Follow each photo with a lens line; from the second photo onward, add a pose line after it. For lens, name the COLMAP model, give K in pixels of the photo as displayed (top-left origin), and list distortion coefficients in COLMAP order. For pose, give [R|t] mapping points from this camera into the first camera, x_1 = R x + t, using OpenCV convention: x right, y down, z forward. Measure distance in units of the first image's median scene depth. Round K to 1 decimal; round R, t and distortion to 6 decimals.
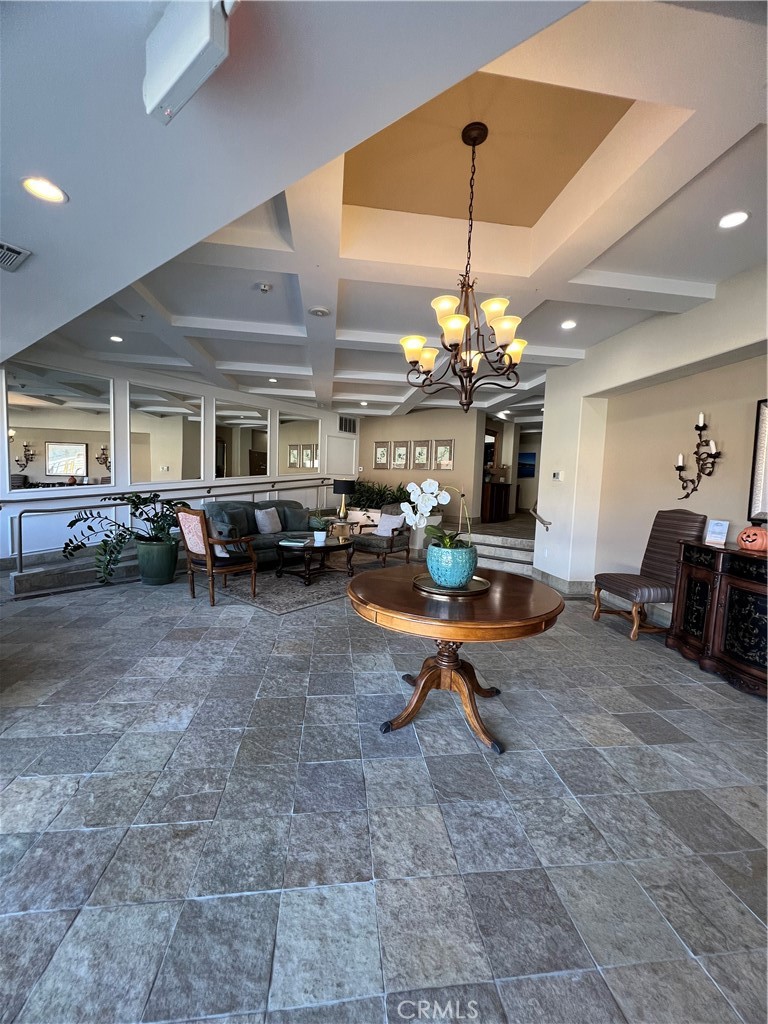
lens RADIAL K [[409.4, 0, 386.2], [0, 409.4, 512.4], [0, 0, 1]] dist [-0.005961, 0.002499]
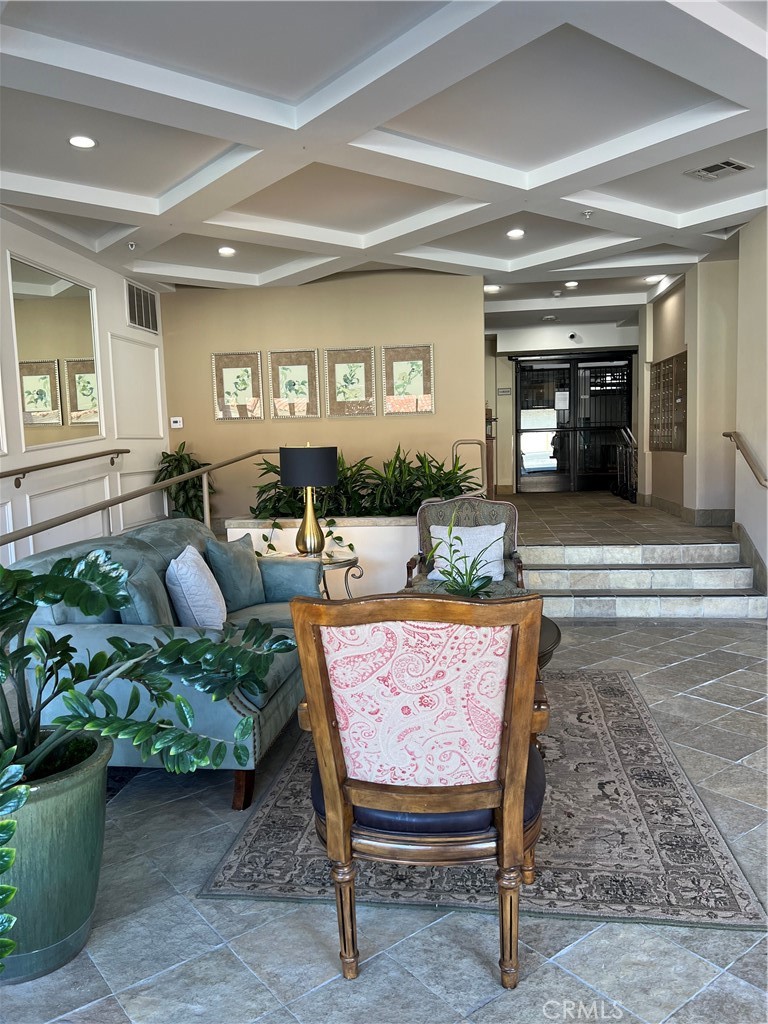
lens RADIAL K [[765.9, 0, 378.7], [0, 765.9, 514.2], [0, 0, 1]] dist [0.061448, -0.071999]
pose [[0.863462, -0.107183, 0.492895, -0.780414], [0.100625, 0.994124, 0.039901, -0.079953], [-0.494276, 0.015145, 0.869173, 0.730009]]
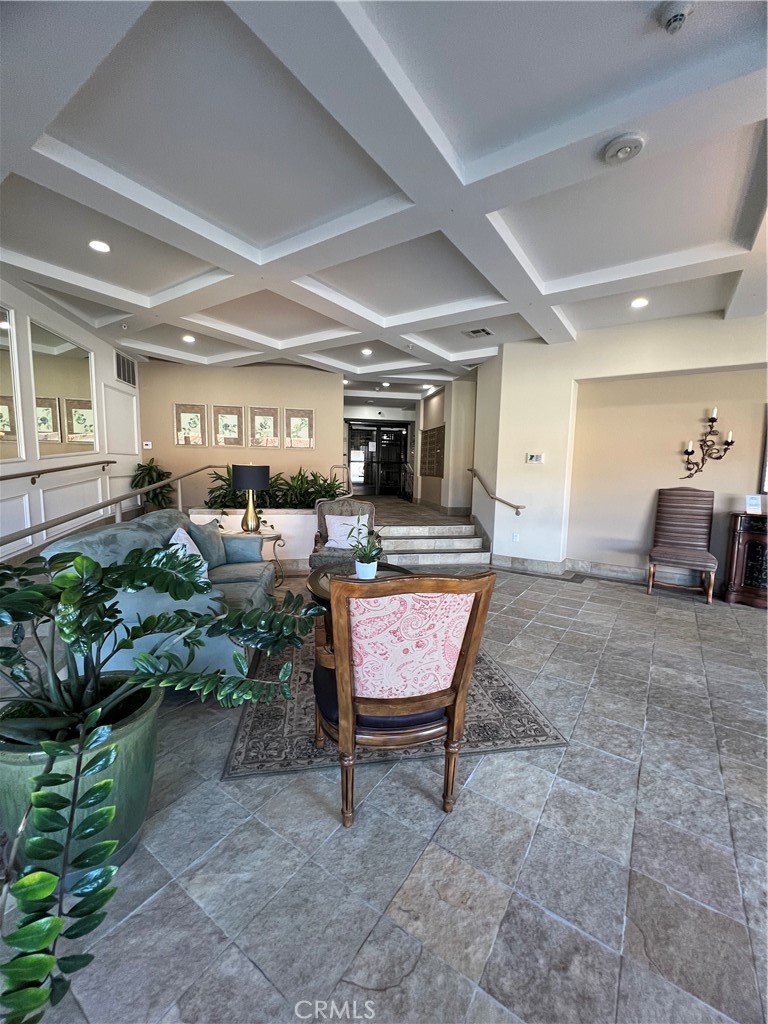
lens RADIAL K [[409.4, 0, 386.1], [0, 409.4, 510.6], [0, 0, 1]] dist [-0.005961, 0.002499]
pose [[0.672432, -0.101567, 0.733157, -0.817275], [0.063518, 0.994805, 0.079558, -0.097132], [-0.737429, -0.006929, 0.675390, 0.896097]]
